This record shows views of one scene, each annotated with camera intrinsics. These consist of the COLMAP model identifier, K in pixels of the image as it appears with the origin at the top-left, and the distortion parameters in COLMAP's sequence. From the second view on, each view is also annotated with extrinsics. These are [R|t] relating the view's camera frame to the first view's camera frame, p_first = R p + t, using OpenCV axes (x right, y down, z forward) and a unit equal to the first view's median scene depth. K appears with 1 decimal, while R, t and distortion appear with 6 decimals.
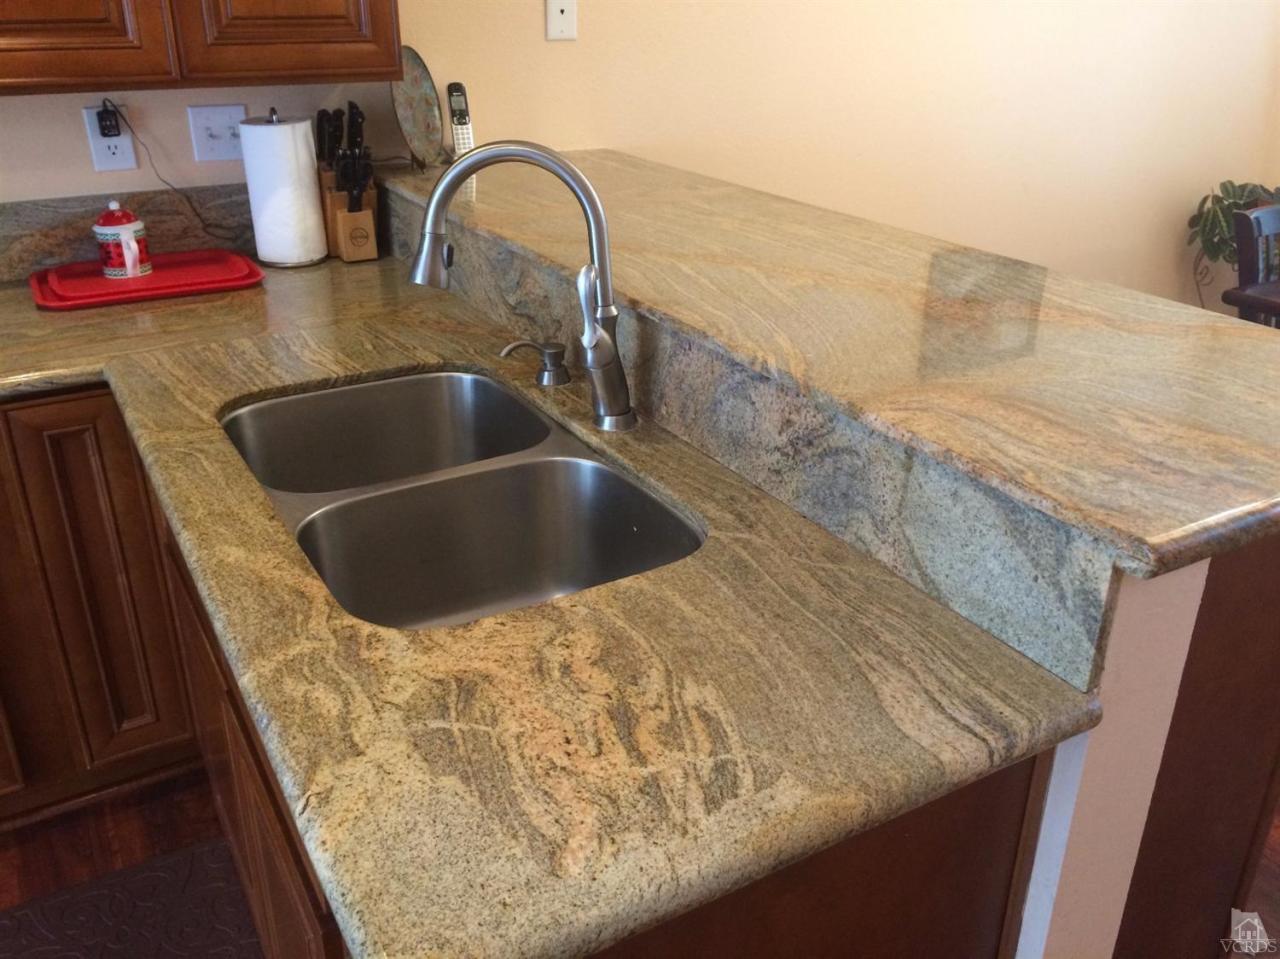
lens RADIAL K [[1094.7, 0, 637.8], [0, 1094.7, 470.4], [0, 0, 1]] dist [0.080233, -0.119545]
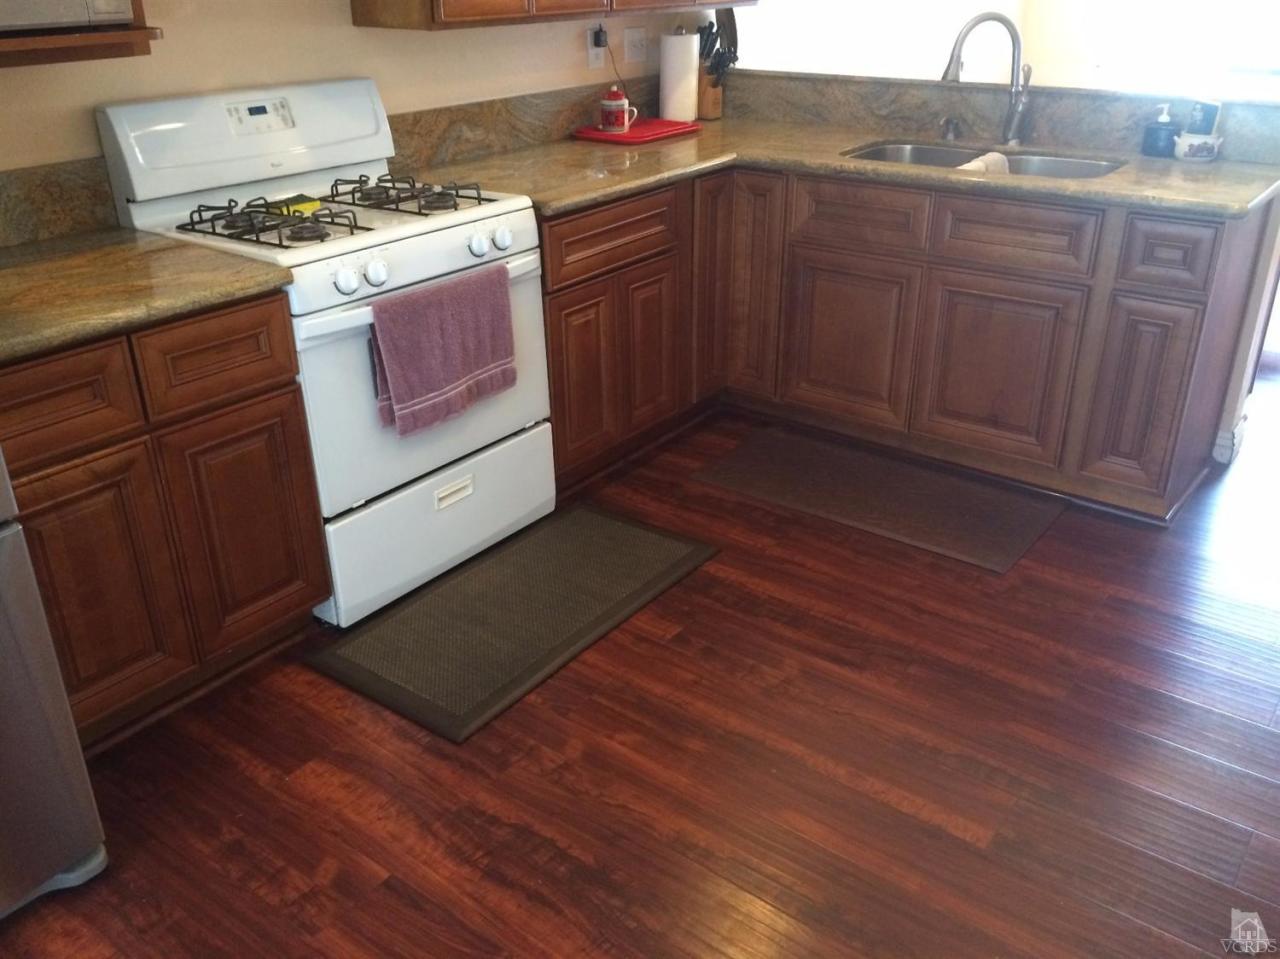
lens RADIAL K [[1094.7, 0, 637.8], [0, 1094.7, 470.4], [0, 0, 1]] dist [0.080233, -0.119545]
pose [[0.922311, -0.177730, 0.343154, -1.774048], [0.172213, 0.983950, 0.046753, 0.408732], [-0.345956, 0.015974, 0.938115, -0.900942]]
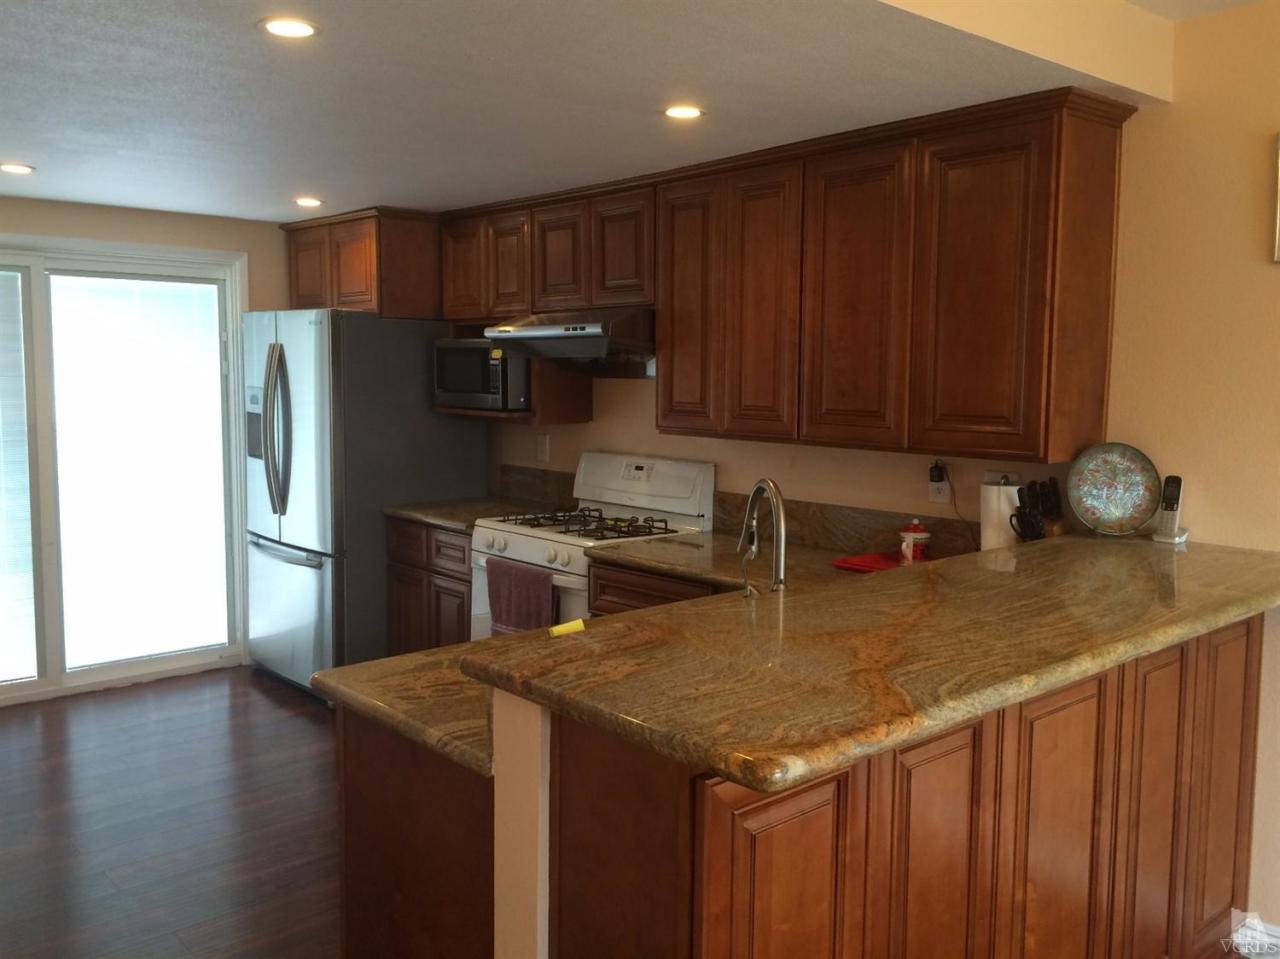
lens RADIAL K [[1094.7, 0, 637.8], [0, 1094.7, 470.4], [0, 0, 1]] dist [0.080233, -0.119545]
pose [[0.193911, 0.088170, -0.977049, 1.551296], [-0.407332, 0.913279, 0.001573, -0.235216], [0.892457, 0.397678, 0.213009, 0.457718]]
